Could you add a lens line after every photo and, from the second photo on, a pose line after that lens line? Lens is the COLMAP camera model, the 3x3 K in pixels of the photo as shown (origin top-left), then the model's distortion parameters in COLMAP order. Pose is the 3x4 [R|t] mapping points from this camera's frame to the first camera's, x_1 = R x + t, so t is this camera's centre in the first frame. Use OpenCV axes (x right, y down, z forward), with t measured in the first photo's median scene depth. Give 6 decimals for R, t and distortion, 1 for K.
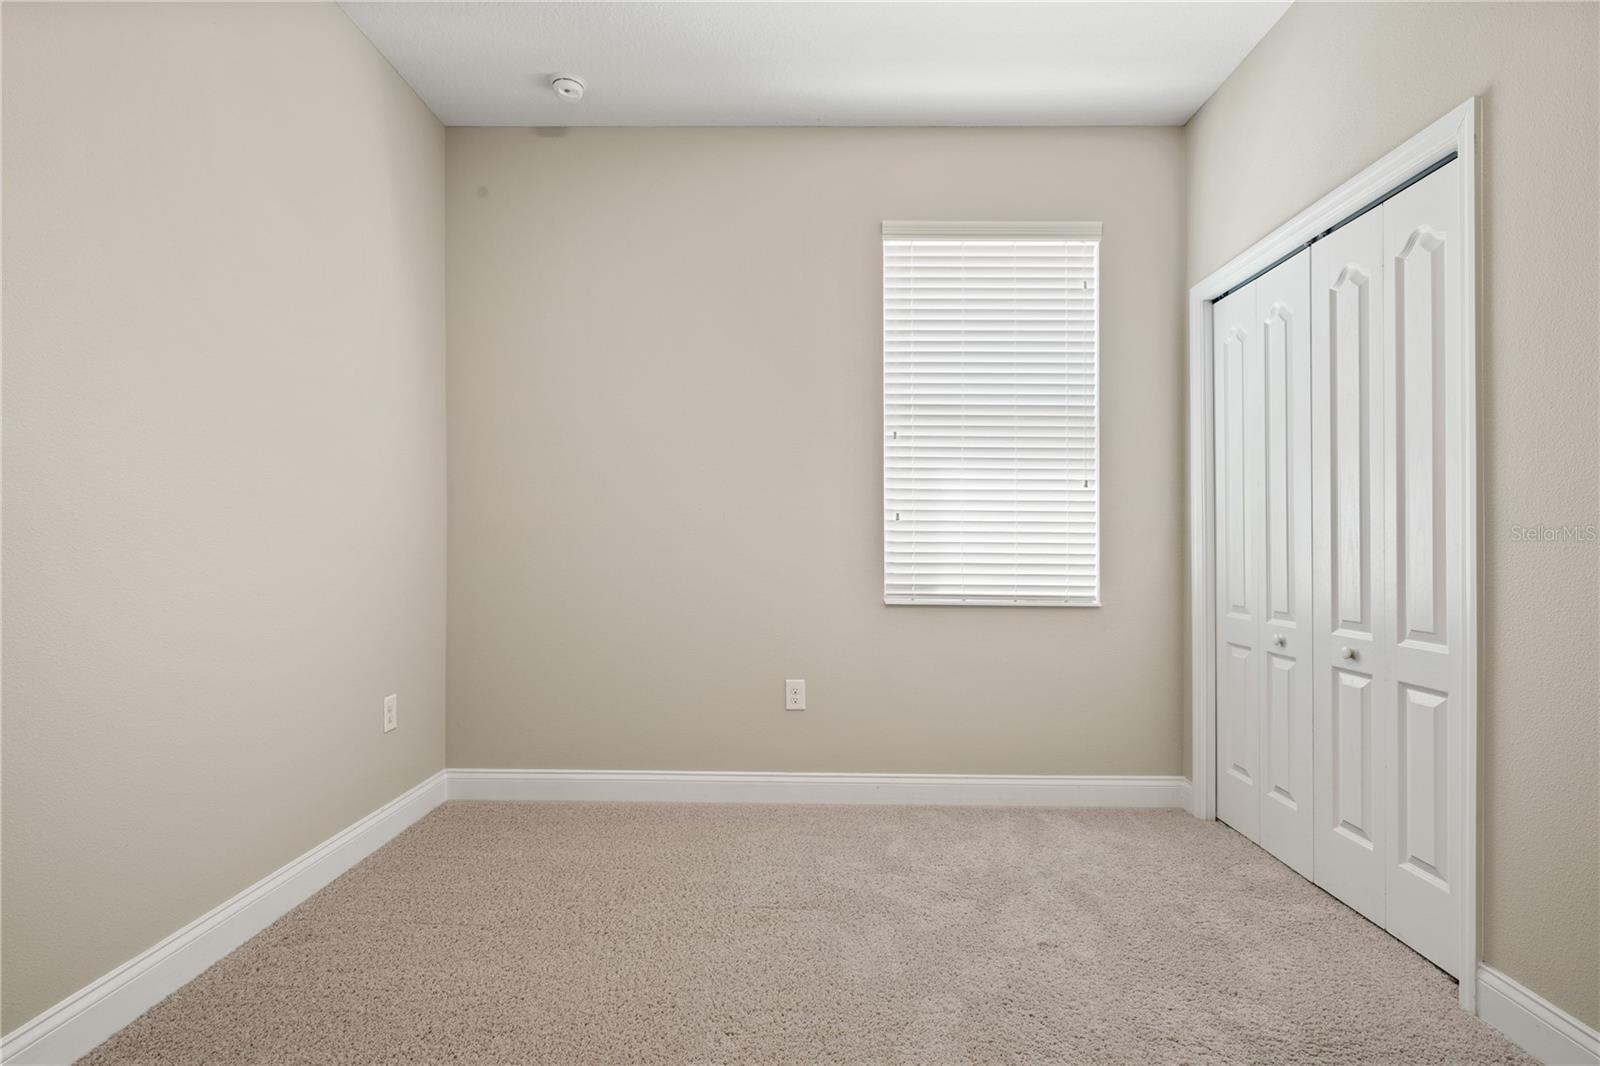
lens RADIAL K [[769.7, 0, 800.0], [0, 769.7, 533.0], [0, 0, 1]] dist [0.002184, 0.000387]
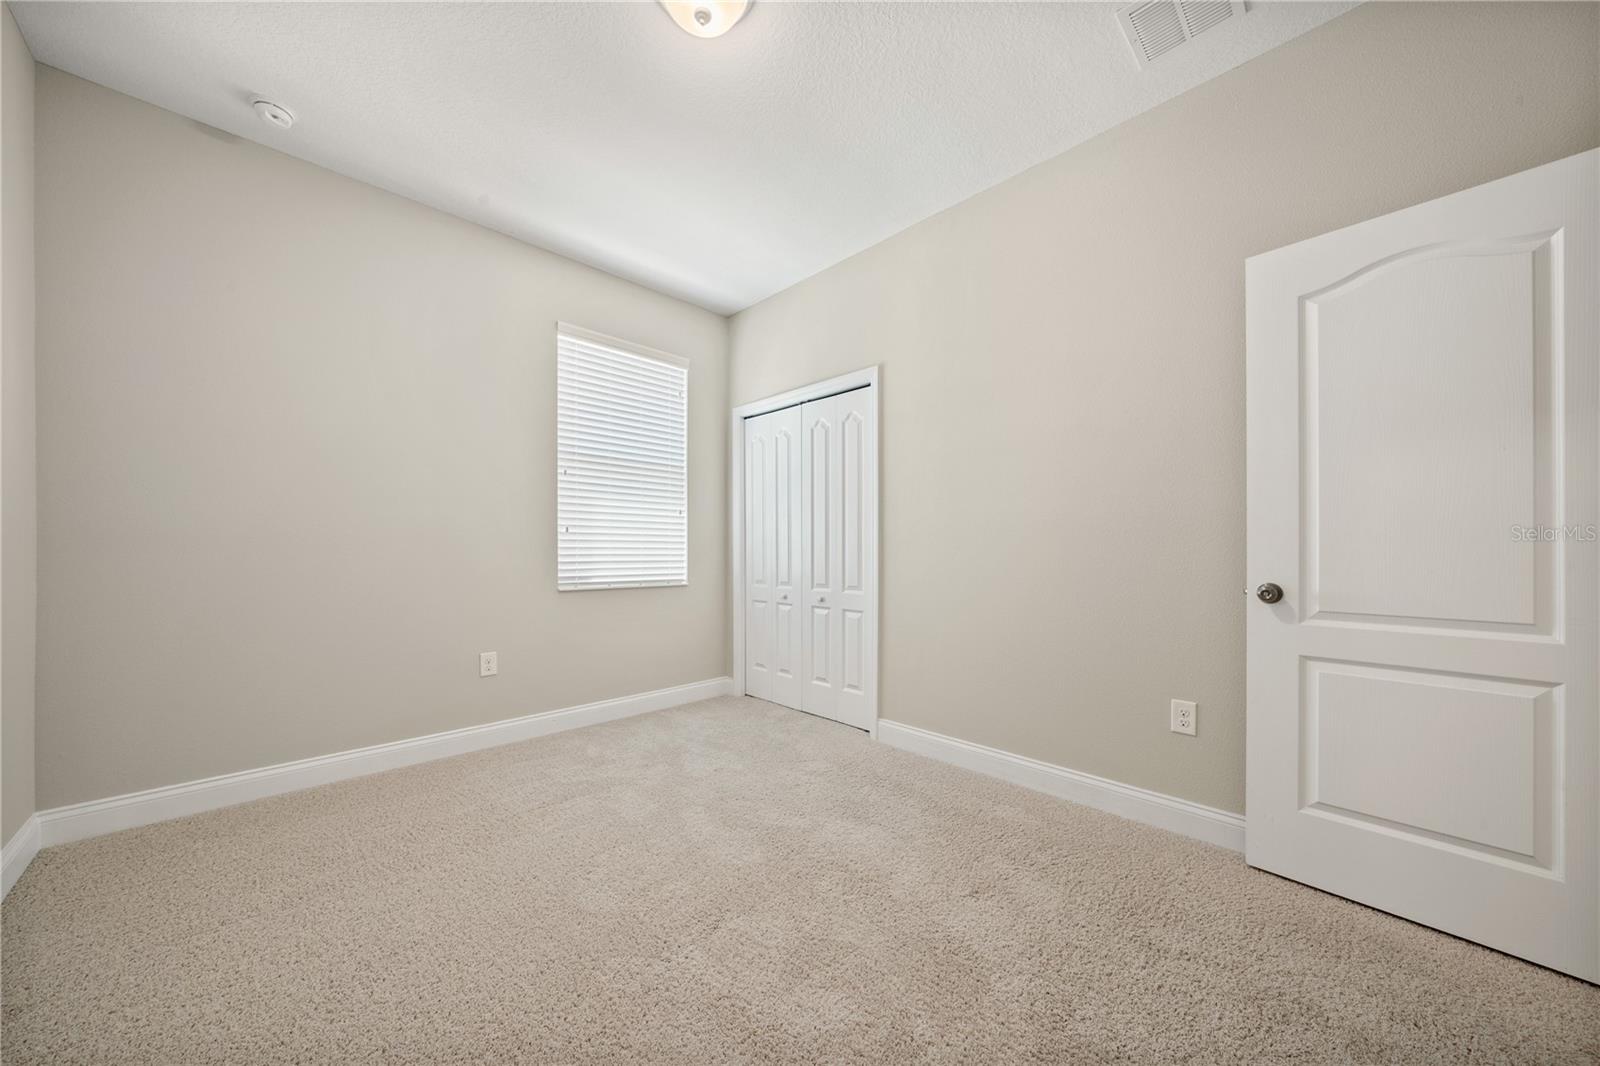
lens RADIAL K [[549.0, 0, 795.4], [0, 549.0, 540.1], [0, 0, 1]] dist [-0.007723, 0.000172]
pose [[0.704279, 0.007587, 0.709882, -0.315006], [-0.008927, 0.999958, -0.001830, -0.003534], [-0.709867, -0.005048, 0.704318, -0.023483]]
